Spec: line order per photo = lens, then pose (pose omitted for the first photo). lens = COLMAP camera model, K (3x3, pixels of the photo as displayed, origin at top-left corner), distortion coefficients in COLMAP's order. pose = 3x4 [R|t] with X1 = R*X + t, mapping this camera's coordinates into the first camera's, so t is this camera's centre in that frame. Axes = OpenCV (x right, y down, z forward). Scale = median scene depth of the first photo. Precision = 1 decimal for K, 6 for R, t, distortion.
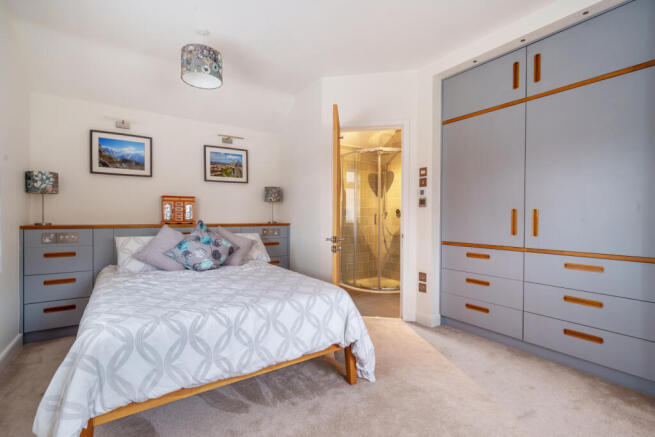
lens RADIAL K [[296.5, 0, 324.7], [0, 296.5, 219.0], [0, 0, 1]] dist [-0.000792, 0.000052]
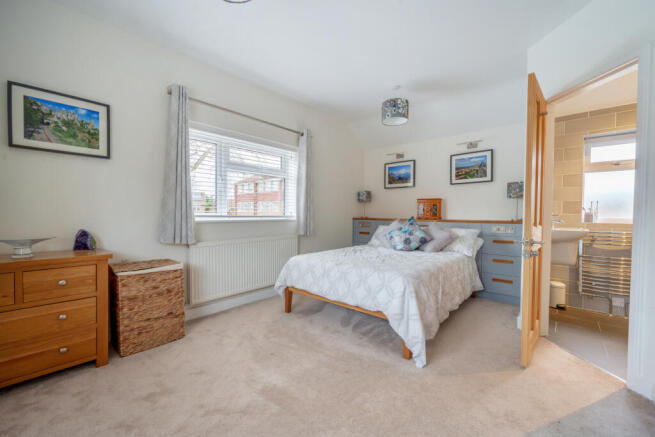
lens RADIAL K [[255.6, 0, 321.6], [0, 255.6, 219.2], [0, 0, 1]] dist [0.002154, 0.000232]
pose [[0.259744, 0.022130, -0.965424, 0.545754], [-0.009544, 0.999747, 0.020349, -0.002025], [0.965630, 0.003928, 0.259890, 0.238466]]
